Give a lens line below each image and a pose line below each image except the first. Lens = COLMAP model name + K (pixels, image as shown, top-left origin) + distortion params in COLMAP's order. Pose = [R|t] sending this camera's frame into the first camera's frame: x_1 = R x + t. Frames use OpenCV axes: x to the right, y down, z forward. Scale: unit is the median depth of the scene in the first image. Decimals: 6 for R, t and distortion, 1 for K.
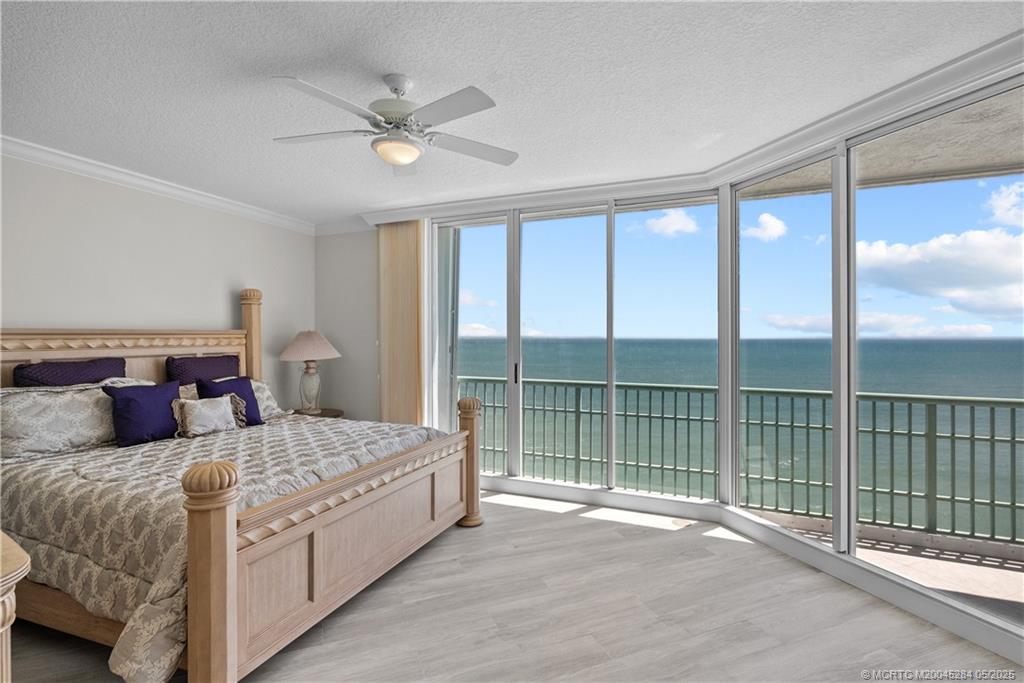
lens RADIAL K [[458.9, 0, 514.9], [0, 458.9, 338.3], [0, 0, 1]] dist [-0.001773, -0.000216]
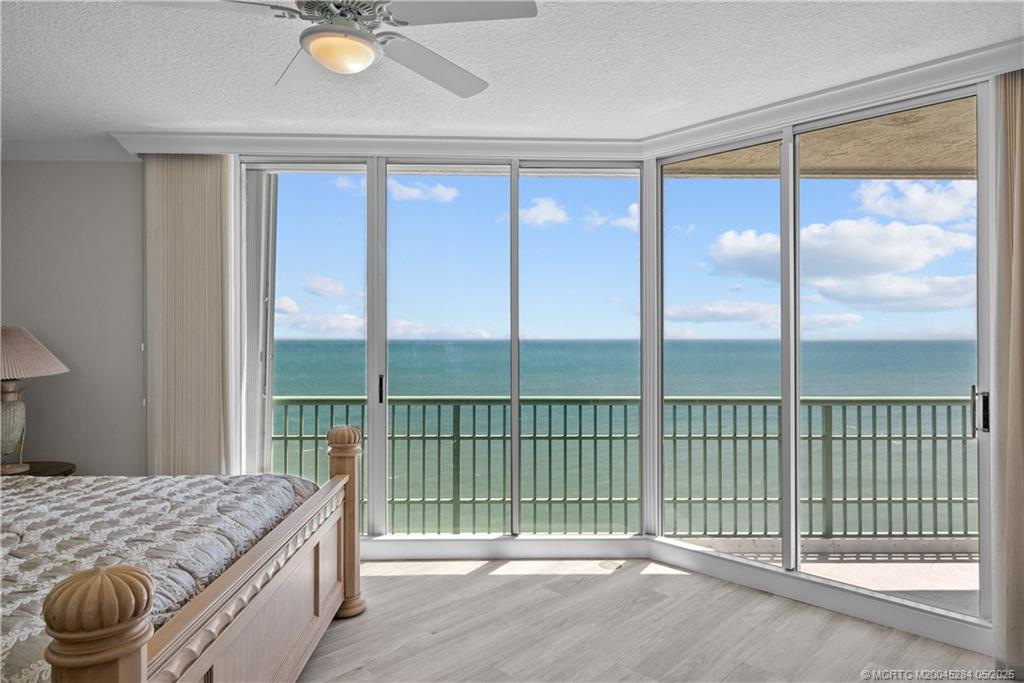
lens RADIAL K [[614.0, 0, 510.7], [0, 614.0, 336.3], [0, 0, 1]] dist [0.001425, -0.000491]
pose [[0.917037, -0.001286, 0.398799, -0.225899], [0.001798, 0.999998, -0.000912, -0.004026], [-0.398797, 0.001553, 0.917038, 0.065001]]
